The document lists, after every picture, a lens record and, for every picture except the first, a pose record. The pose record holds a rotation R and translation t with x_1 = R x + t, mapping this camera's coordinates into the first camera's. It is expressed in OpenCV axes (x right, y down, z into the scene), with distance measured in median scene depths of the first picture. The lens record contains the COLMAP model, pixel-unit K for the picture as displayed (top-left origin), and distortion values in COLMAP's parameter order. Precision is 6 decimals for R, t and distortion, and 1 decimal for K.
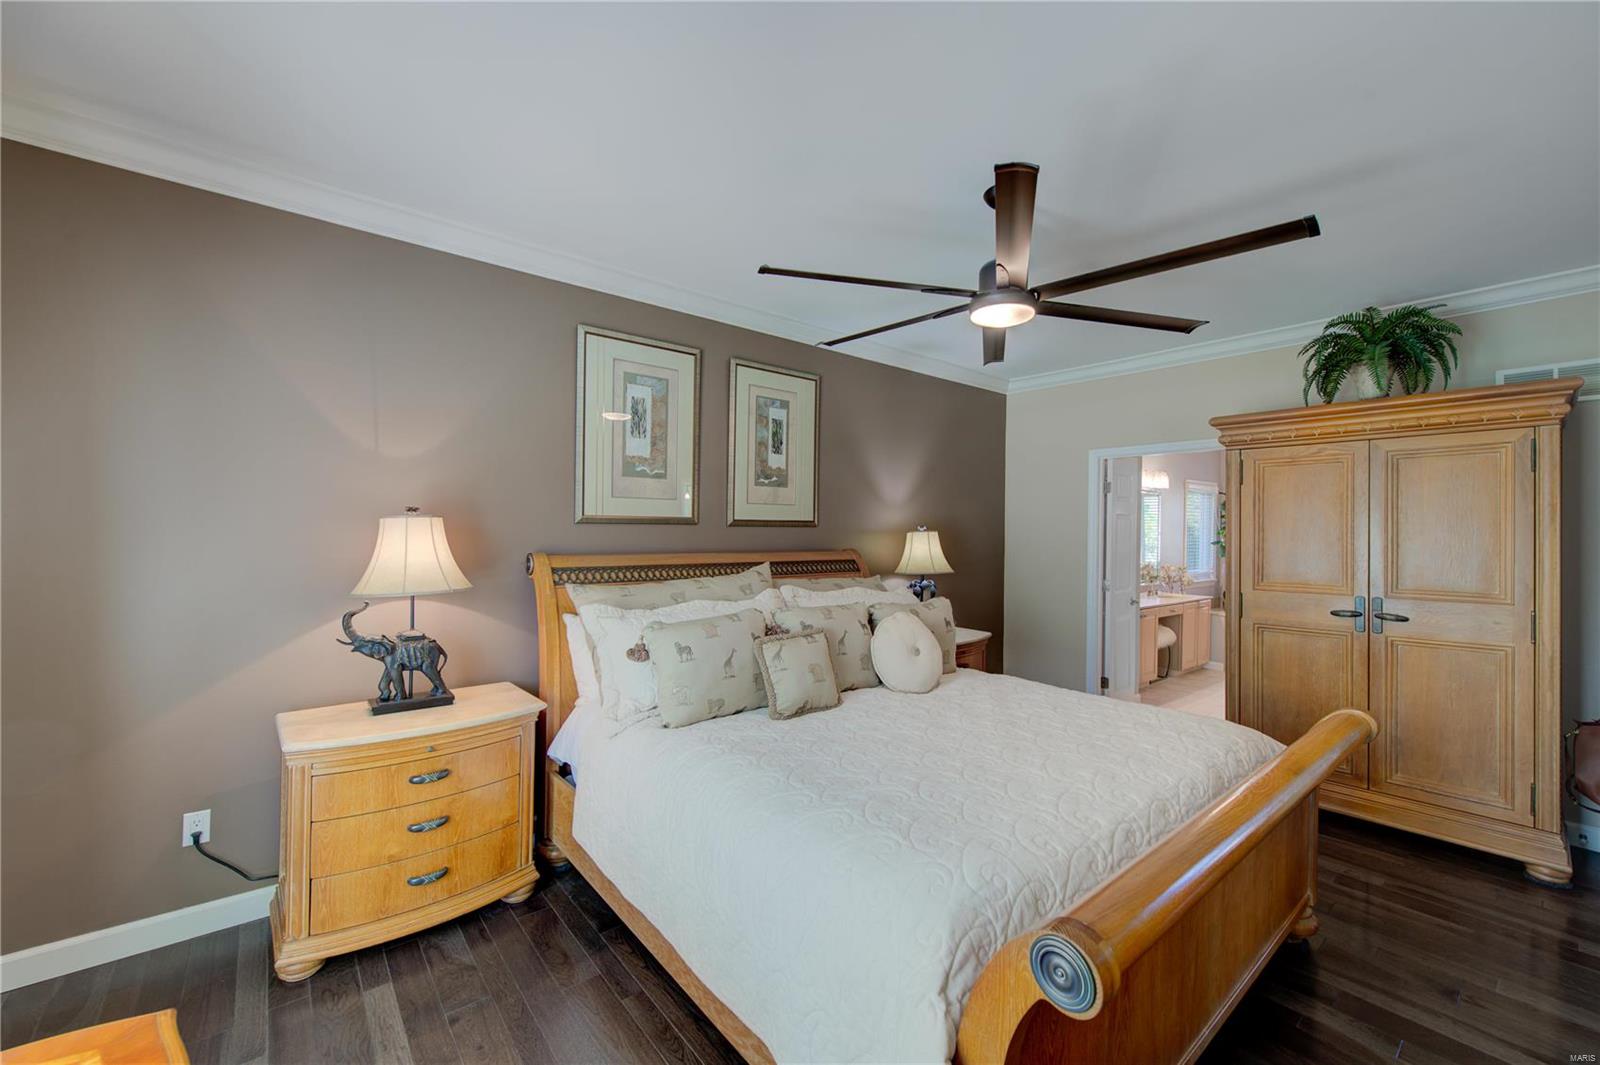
lens RADIAL K [[641.8, 0, 817.9], [0, 641.8, 525.1], [0, 0, 1]] dist [0.000619, 0.000019]
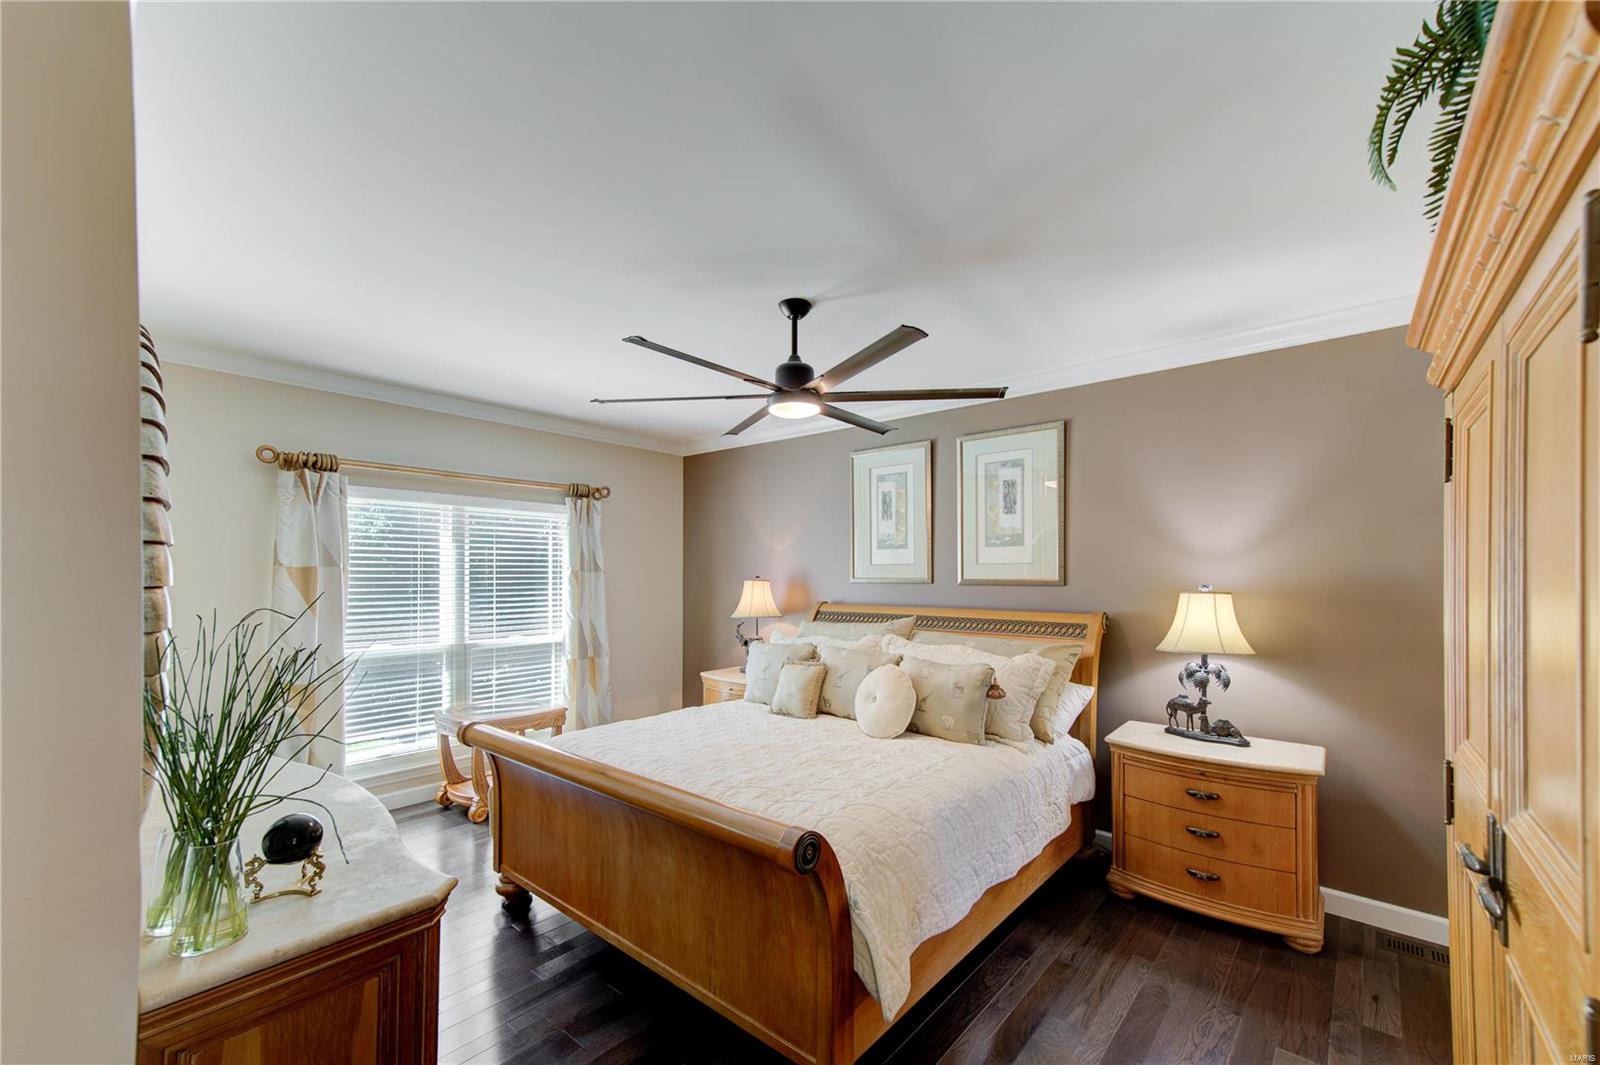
lens RADIAL K [[651.2, 0, 805.0], [0, 651.2, 577.6], [0, 0, 1]] dist [0.000372, 0.000079]
pose [[0.156753, -0.007246, -0.987611, 0.910800], [0.004828, 0.999967, -0.006570, -0.004431], [0.987626, -0.003738, 0.156783, 0.518651]]
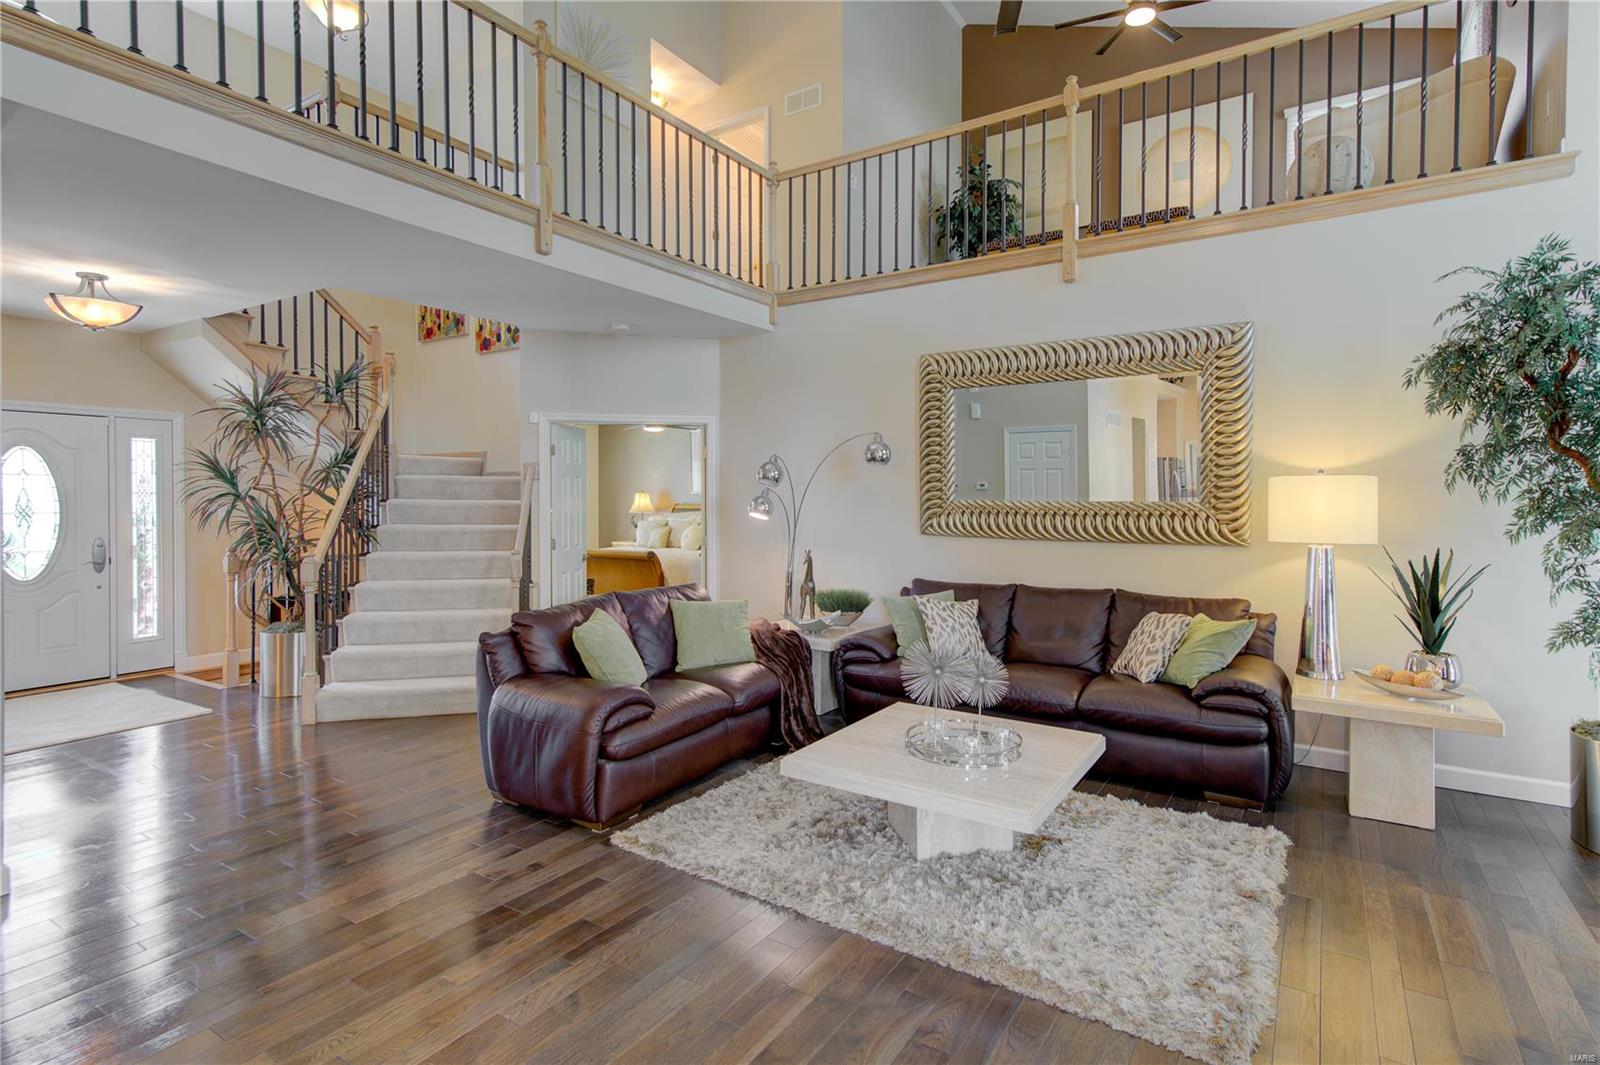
lens RADIAL K [[785.7, 0, 833.0], [0, 785.7, 501.0], [0, 0, 1]] dist [0.017049, -0.000469]
pose [[0.302833, -0.006730, -0.953020, 2.710930], [0.009097, 0.999950, -0.004171, 0.042594], [0.953000, -0.007407, 0.302879, 0.412513]]
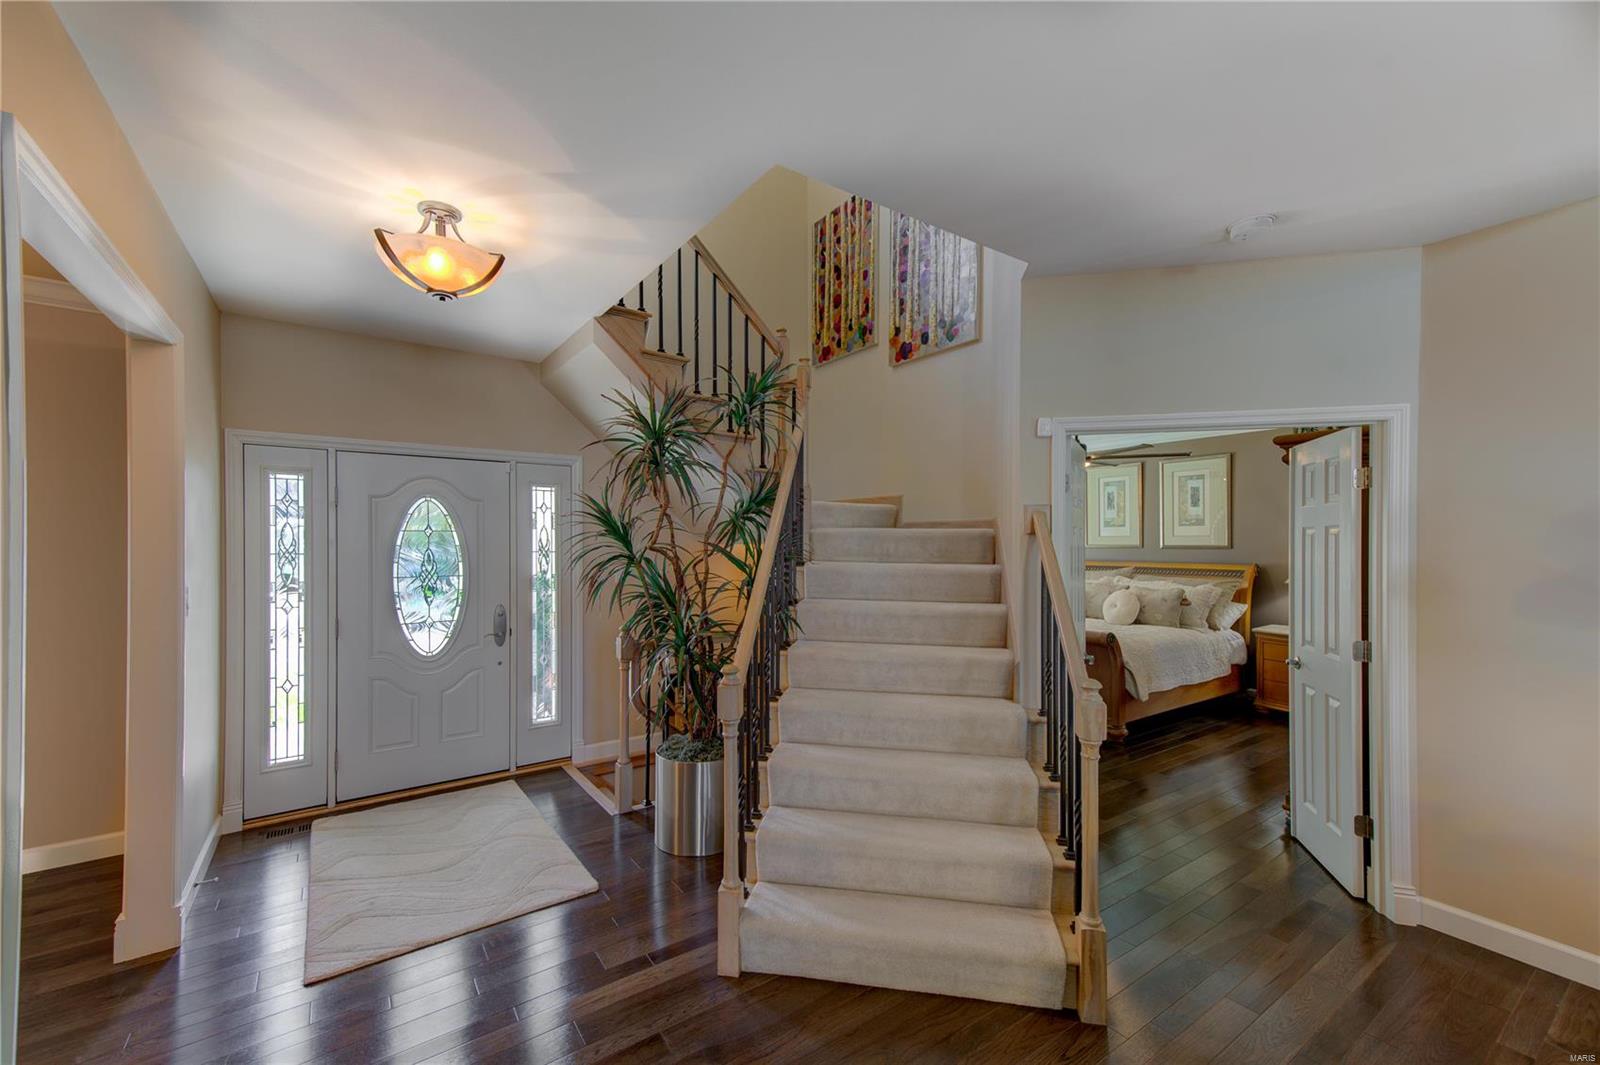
lens RADIAL K [[649.4, 0, 797.6], [0, 649.4, 543.6], [0, 0, 1]] dist [0.024686, 0.000059]
pose [[-0.095670, -0.011638, -0.995345, 1.801419], [0.002741, 0.999925, -0.011955, 0.006950], [0.995409, -0.003872, -0.095631, 0.103922]]
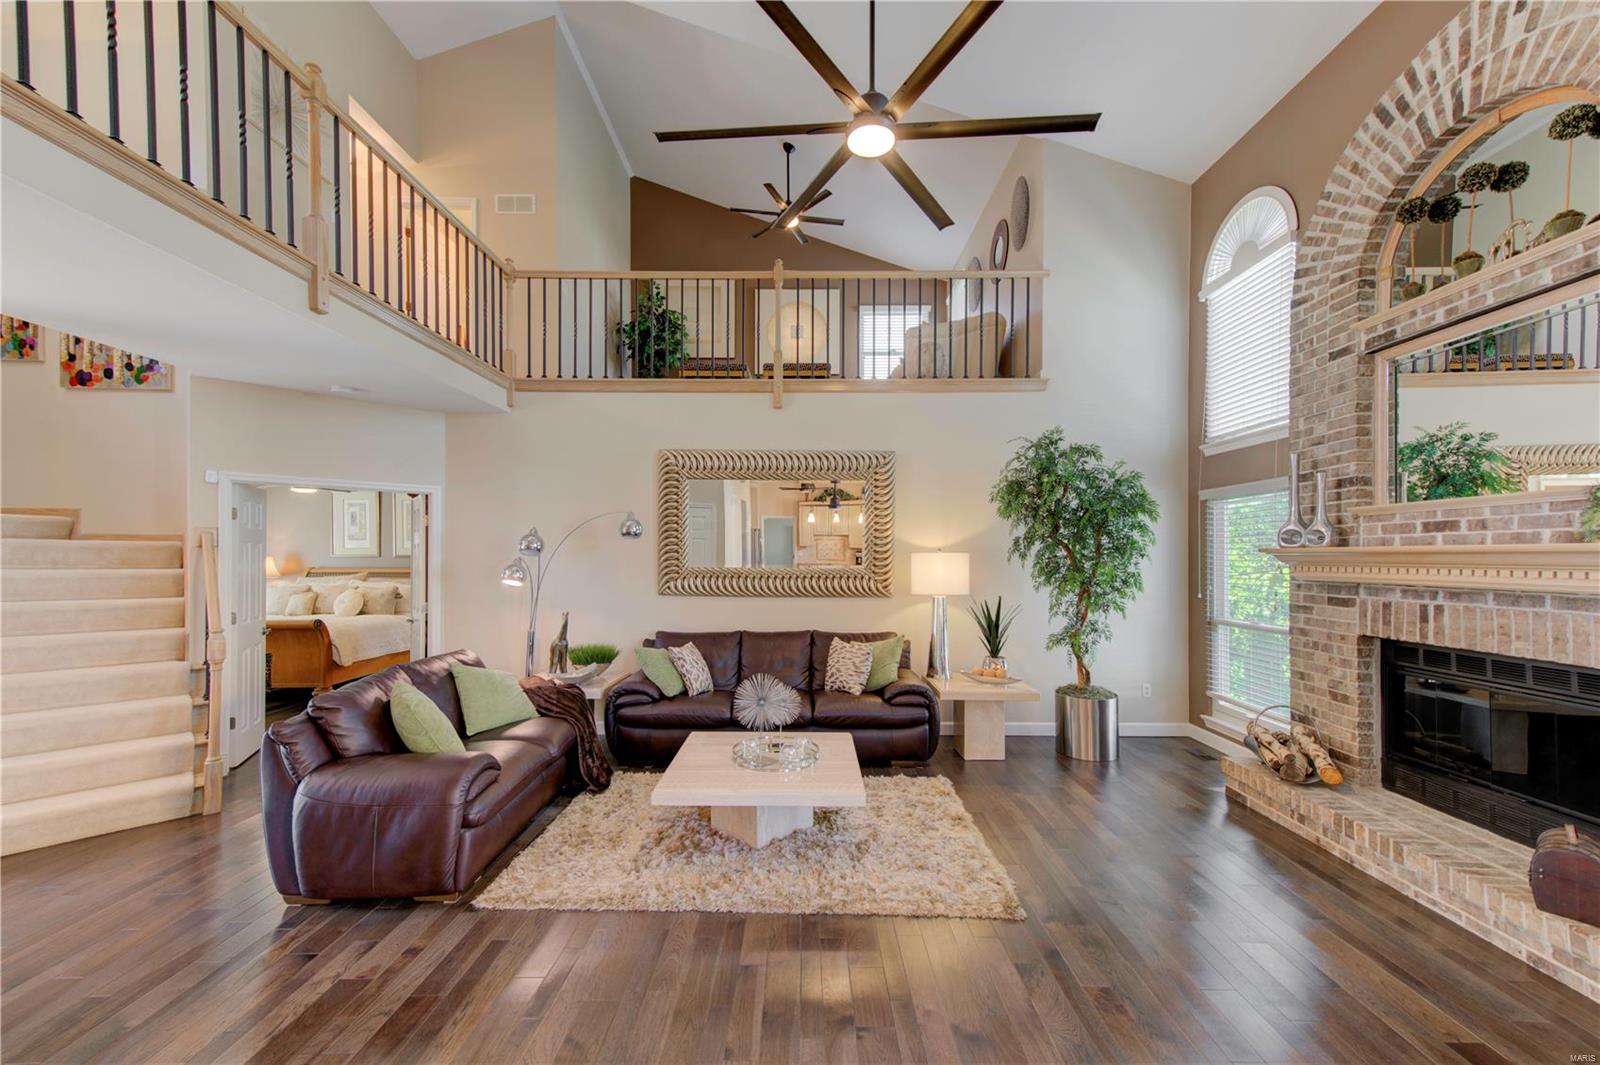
lens RADIAL K [[637.9, 0, 807.2], [0, 637.9, 551.0], [0, 0, 1]] dist [0.025600, 0.000337]
pose [[0.761538, -0.014879, -0.647950, 2.576944], [0.010494, 0.999888, -0.010627, 0.018755], [0.648035, 0.001294, 0.761609, 0.122193]]
